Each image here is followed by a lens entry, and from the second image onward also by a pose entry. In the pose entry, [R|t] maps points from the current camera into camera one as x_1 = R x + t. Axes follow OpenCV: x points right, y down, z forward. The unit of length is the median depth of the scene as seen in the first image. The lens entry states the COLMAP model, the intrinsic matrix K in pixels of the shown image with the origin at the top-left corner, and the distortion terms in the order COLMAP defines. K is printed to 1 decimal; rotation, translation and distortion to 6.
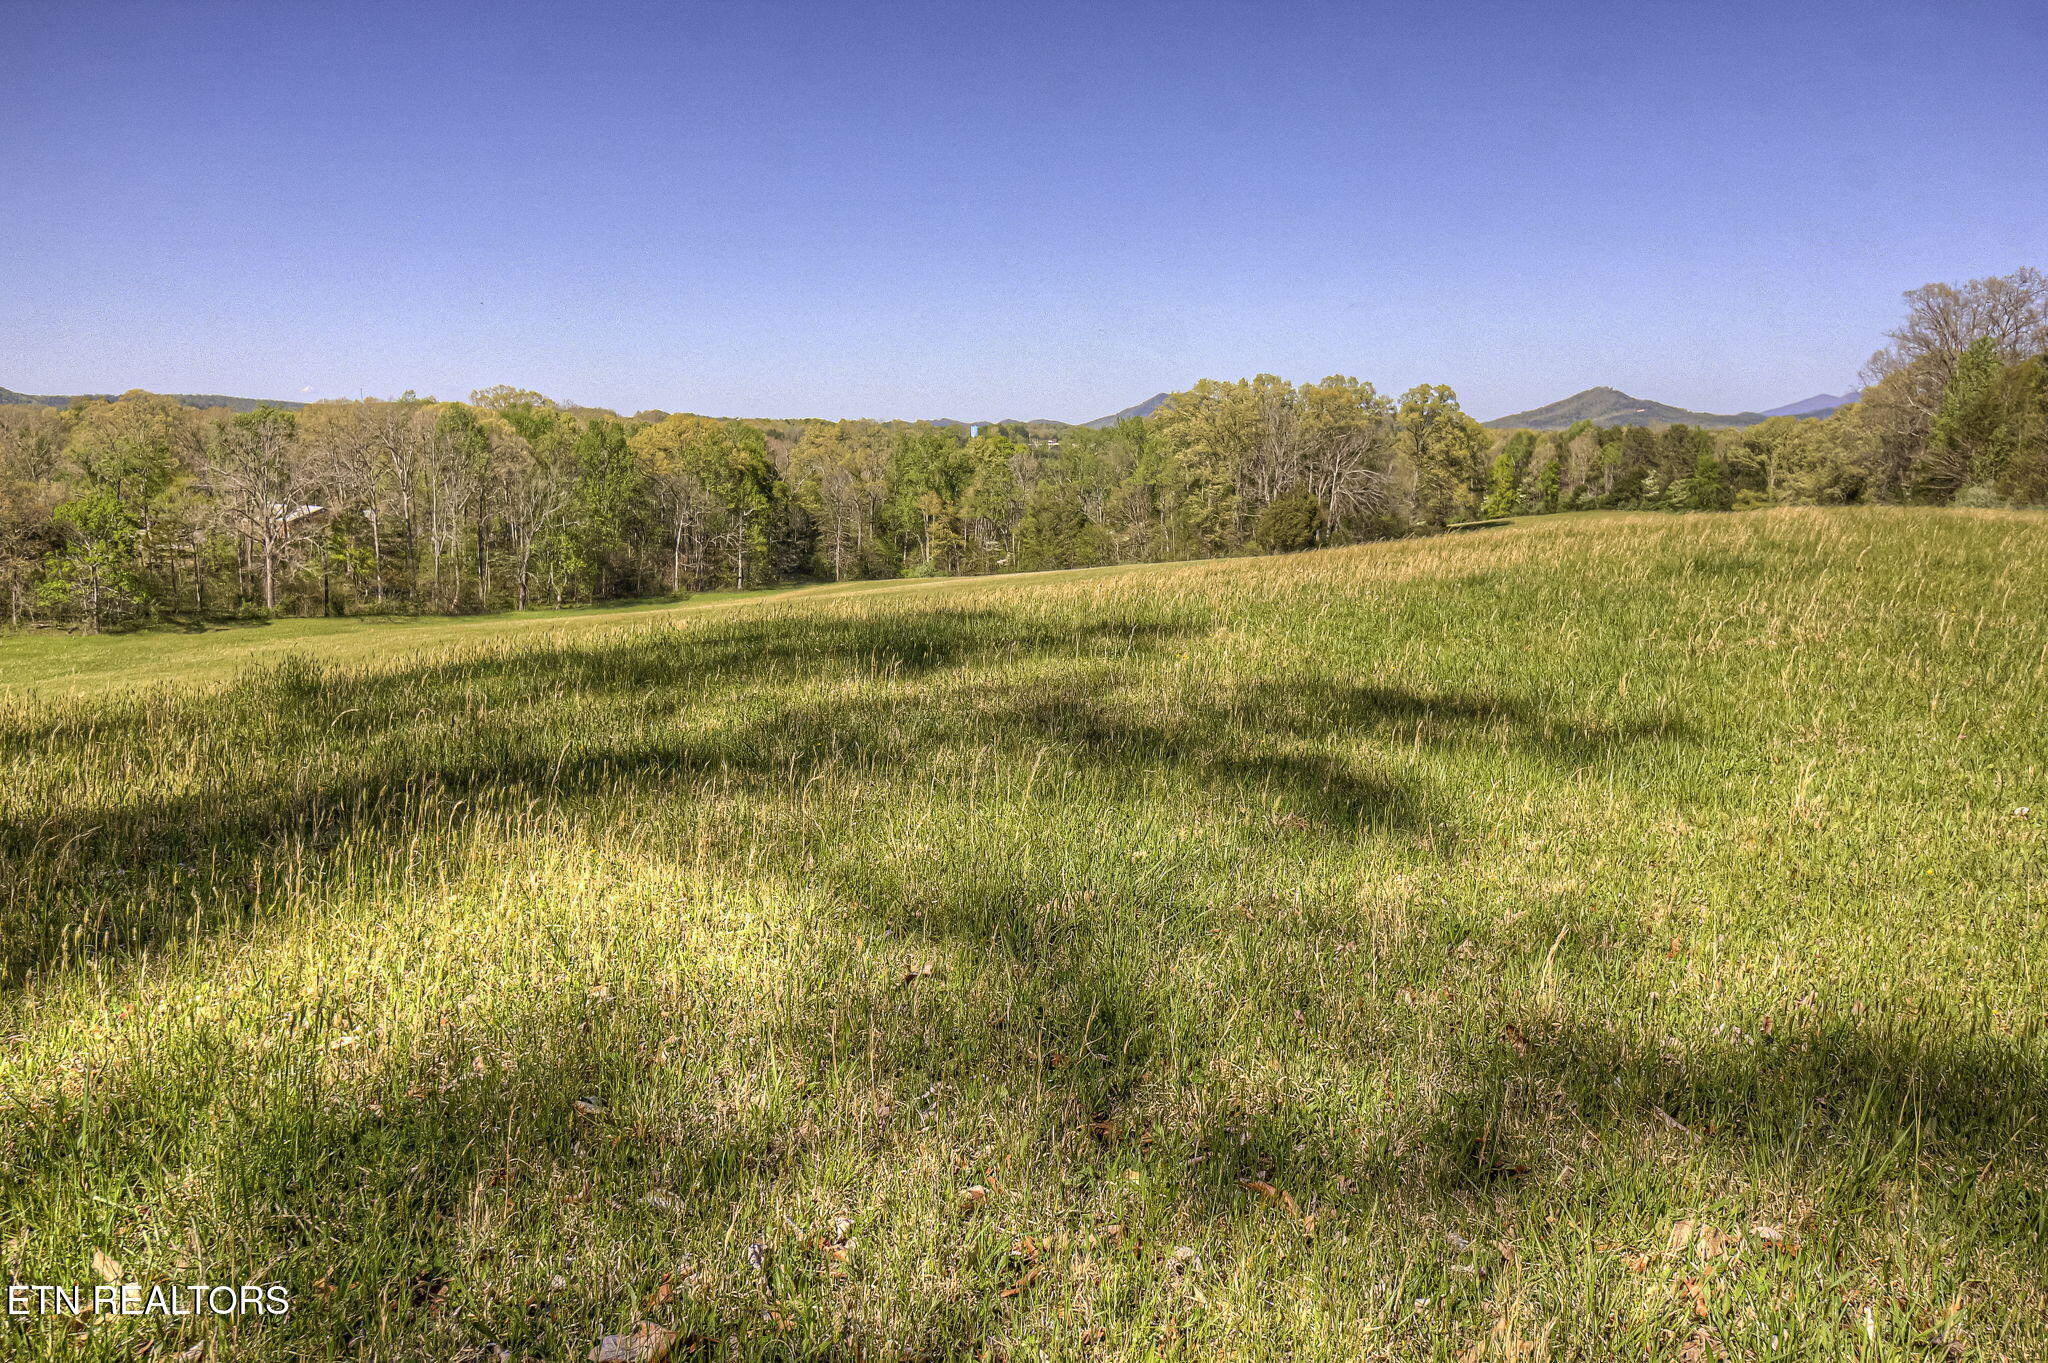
lens RADIAL K [[1679.1, 0, 1033.5], [0, 1679.1, 671.0], [0, 0, 1]] dist [0.005616, 0.012793]
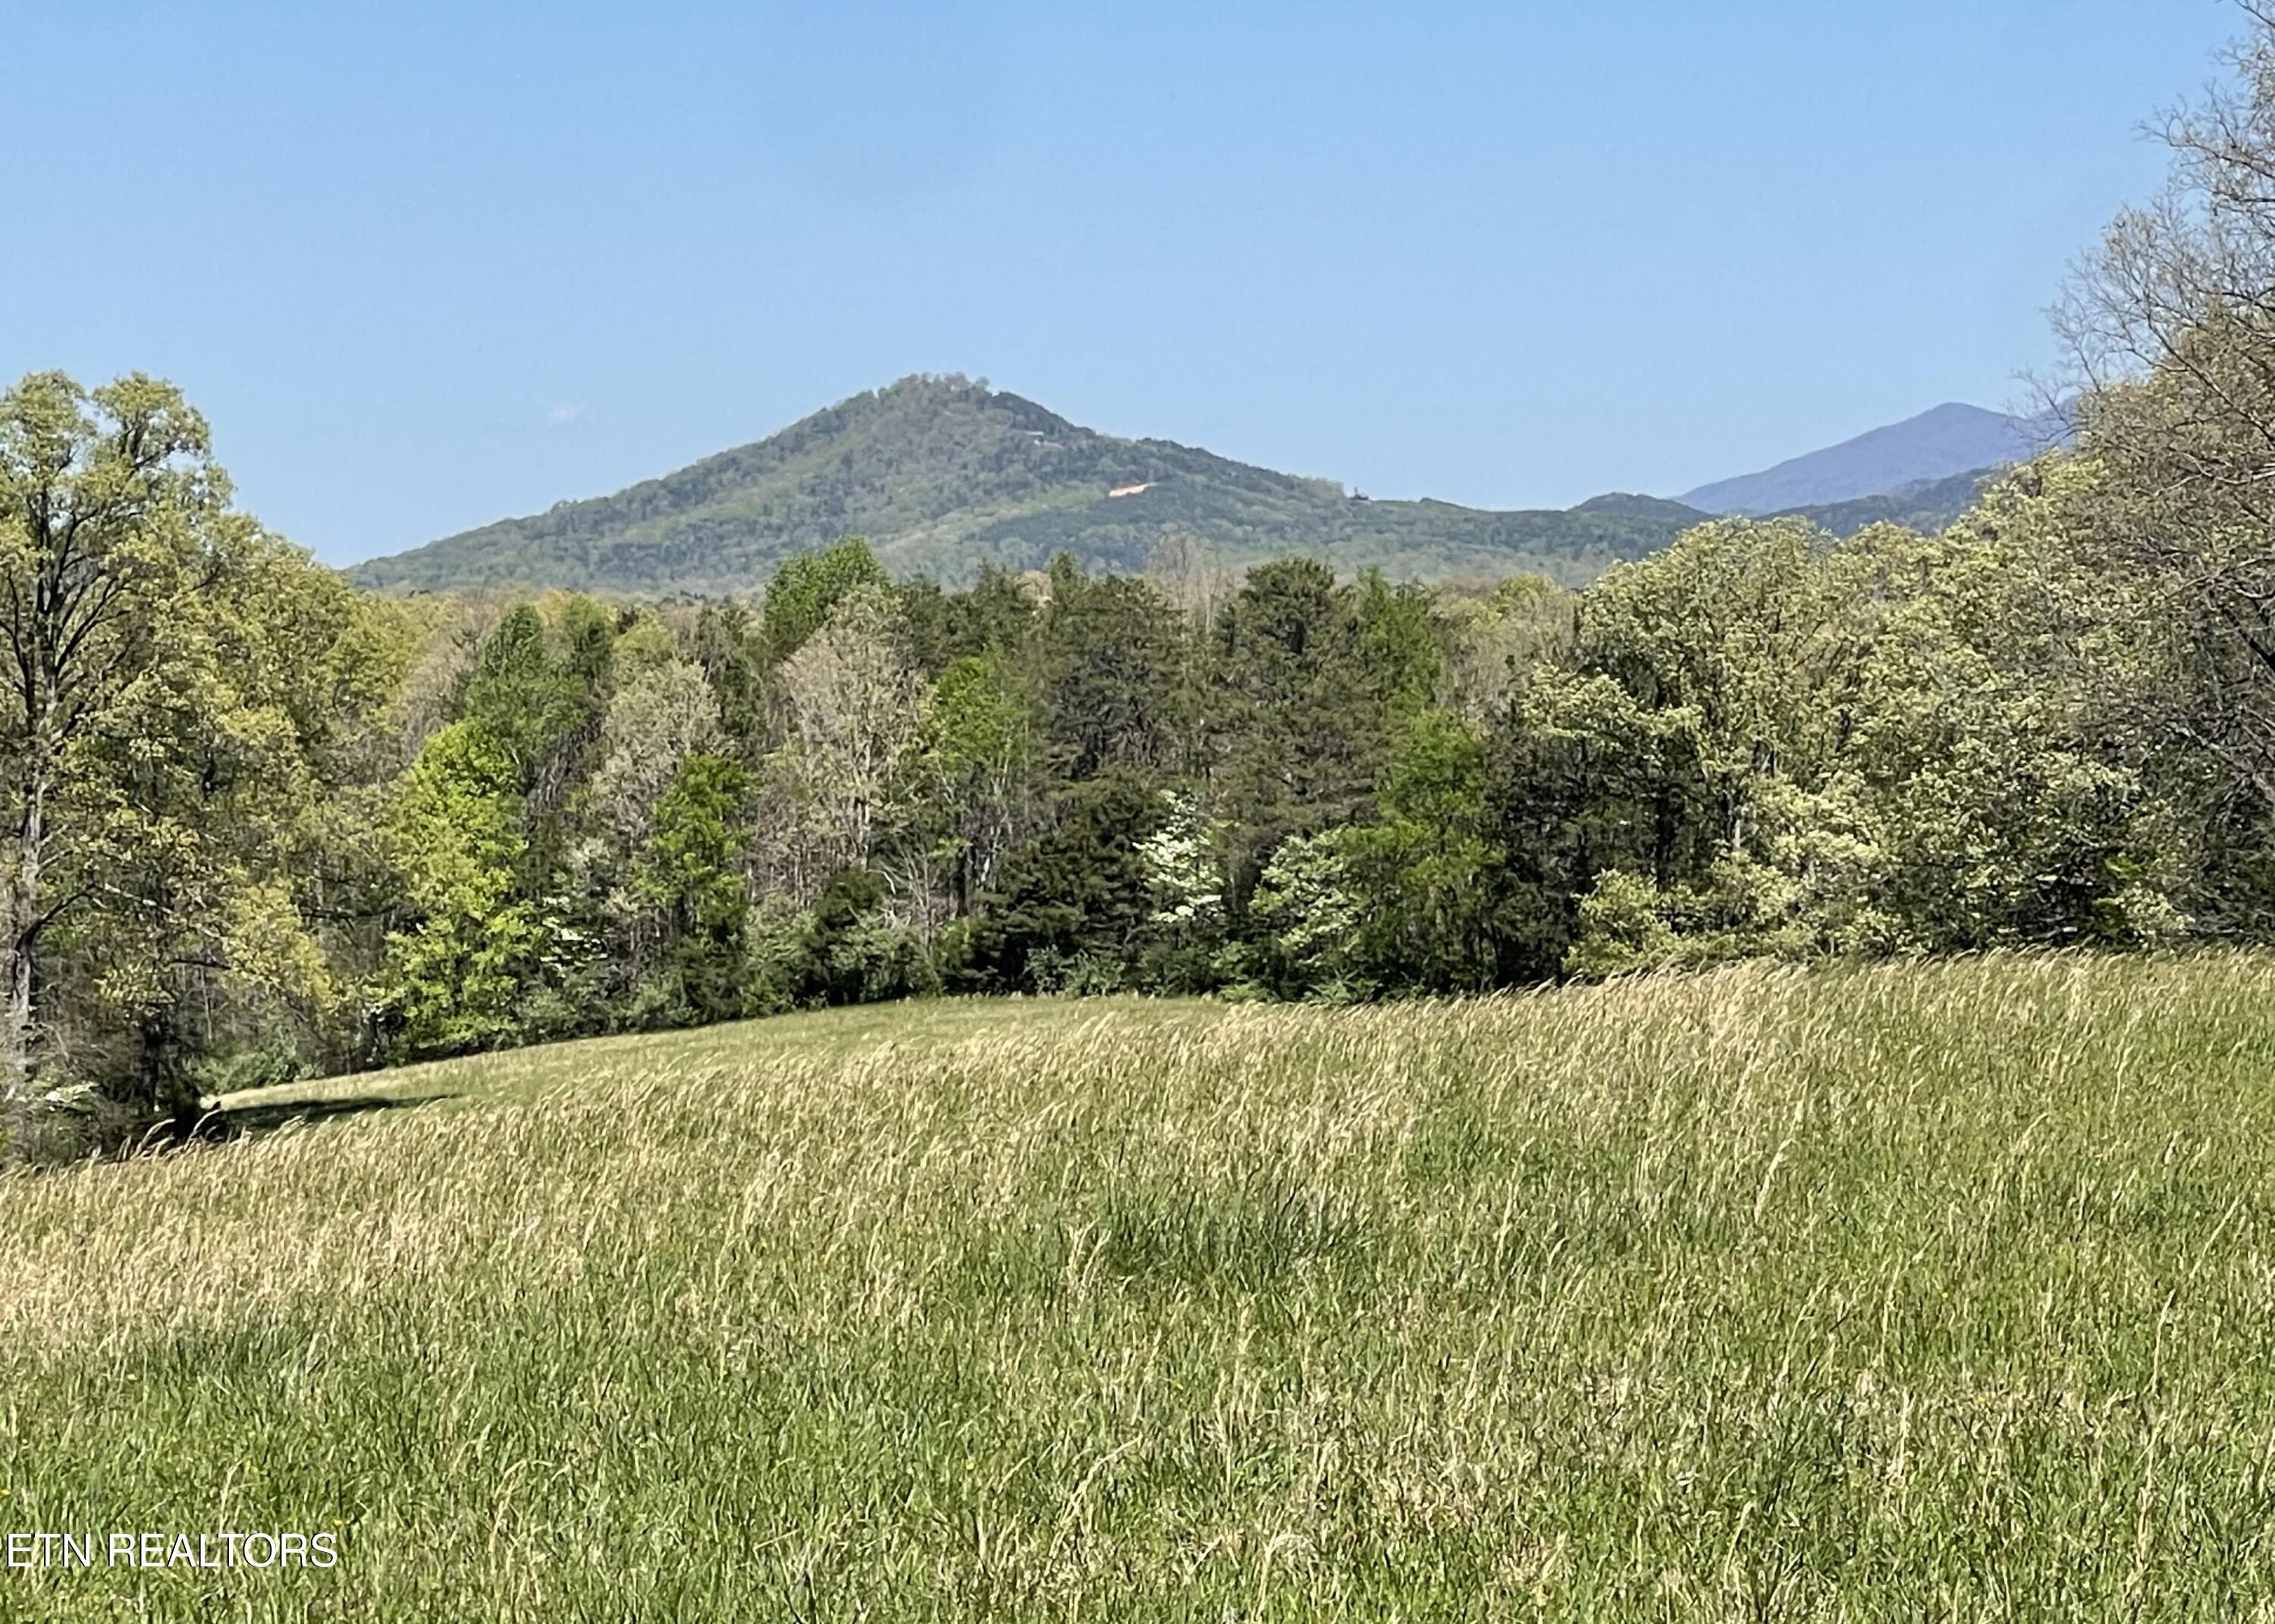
lens RADIAL K [[9114.9, 0, 1139.6], [0, 9114.9, 807.8], [0, 0, 1]] dist [0.155792, 0.000000]
pose [[0.941583, -0.022501, 0.336029, -0.032923], [0.062709, 0.992030, -0.109286, 0.016350], [-0.330892, 0.123974, 0.935490, -0.215251]]
